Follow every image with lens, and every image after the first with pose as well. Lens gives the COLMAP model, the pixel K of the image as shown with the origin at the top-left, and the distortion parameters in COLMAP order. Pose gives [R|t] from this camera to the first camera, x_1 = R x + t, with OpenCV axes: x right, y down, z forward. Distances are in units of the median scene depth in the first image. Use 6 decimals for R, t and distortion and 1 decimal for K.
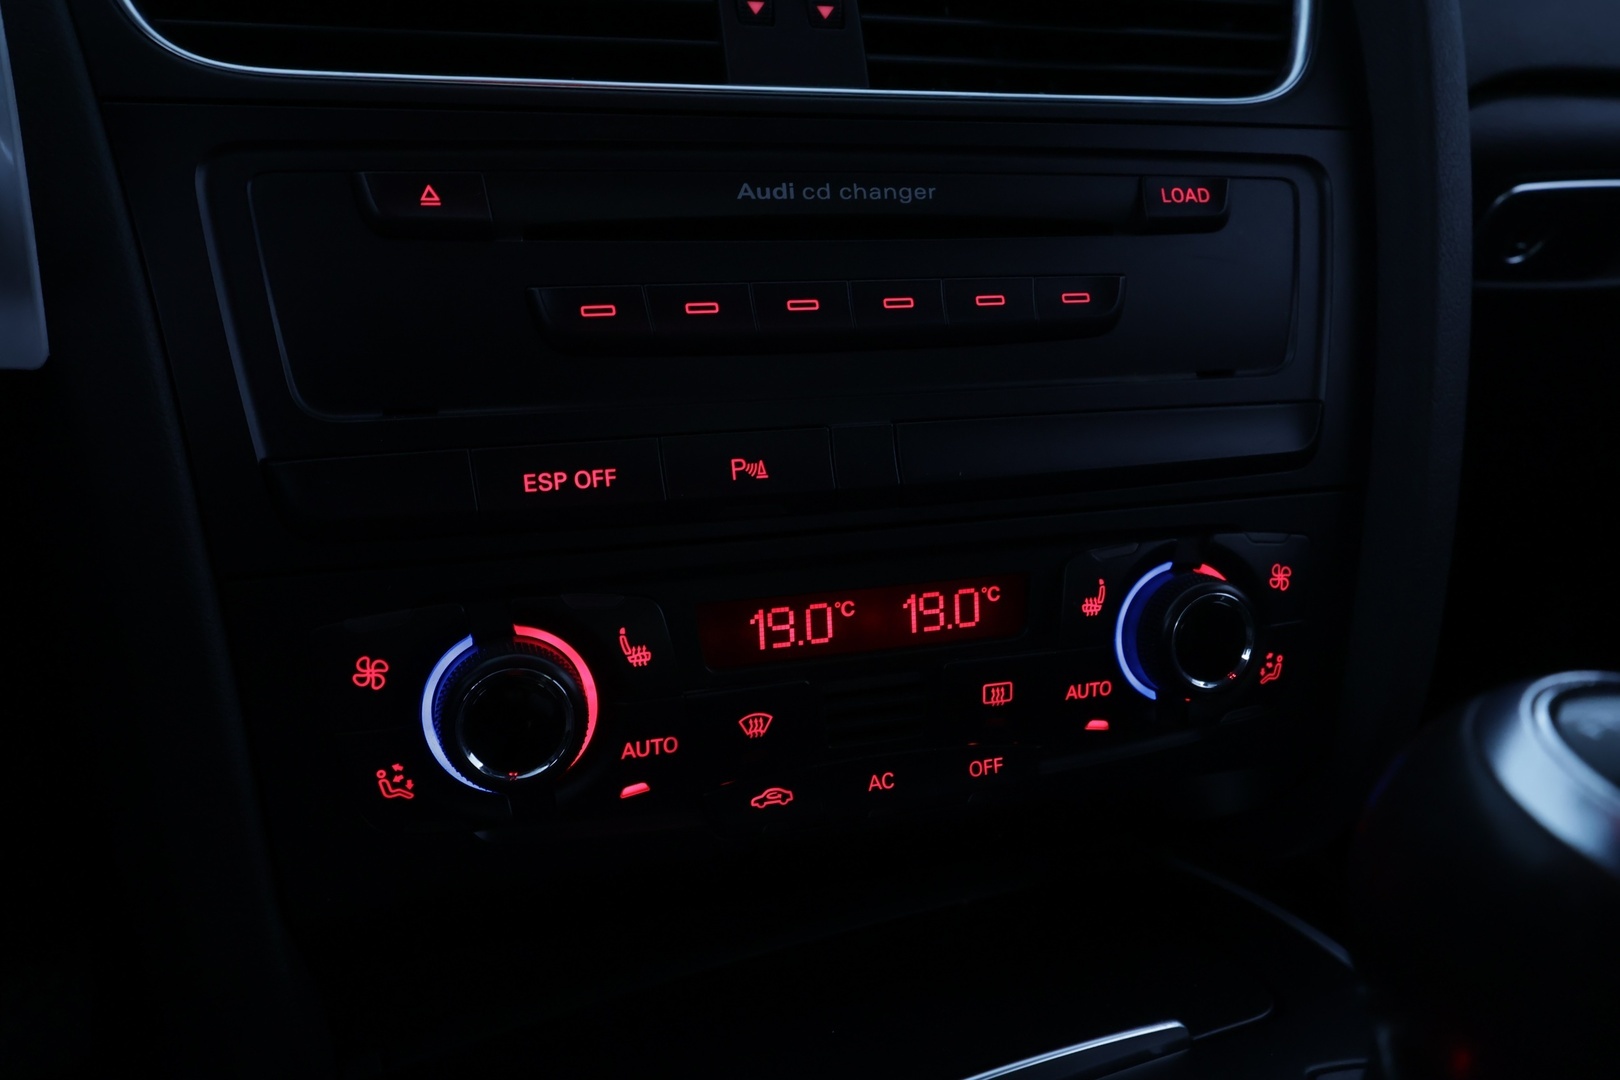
lens RADIAL K [[1356.1, 0, 812.0], [0, 1356.1, 536.9], [0, 0, 1]] dist [0.019935, 0.004643]
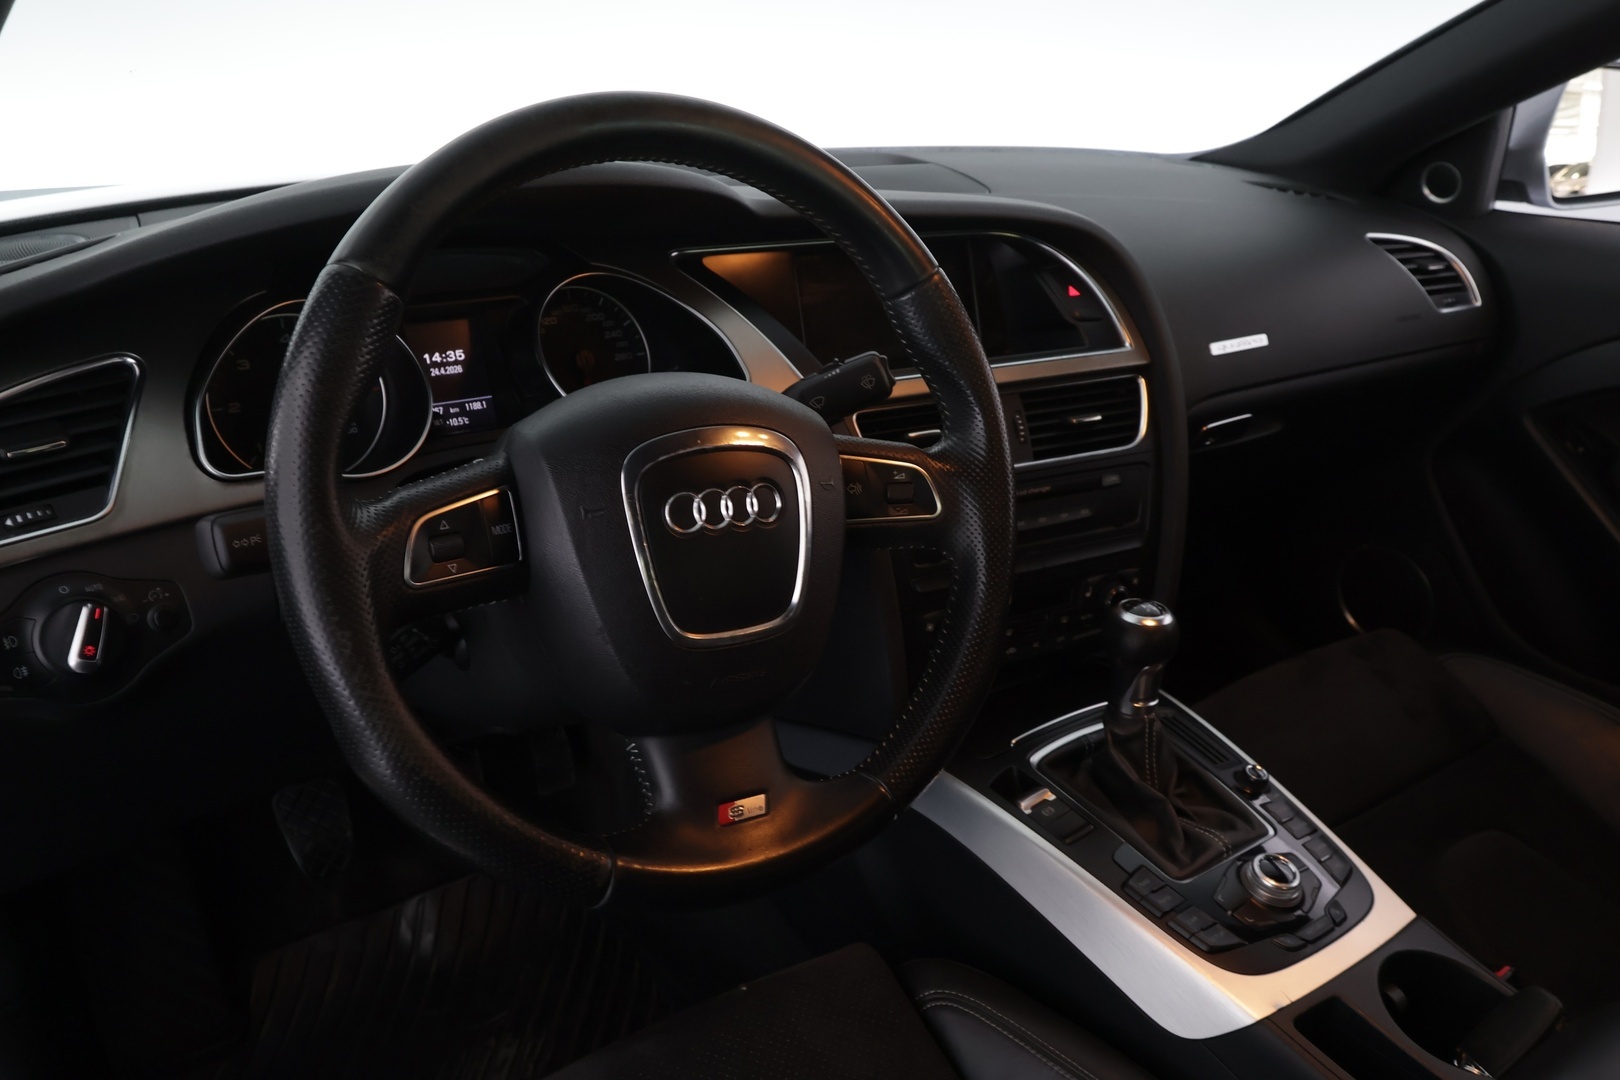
lens RADIAL K [[1356.1, 0, 808.4], [0, 1356.1, 541.4], [0, 0, 1]] dist [0.019935, 0.004643]
pose [[0.984998, -0.040077, 0.167849, -1.141210], [0.015113, 0.988955, 0.147443, -0.638486], [-0.171904, -0.142694, 0.974724, -2.406005]]
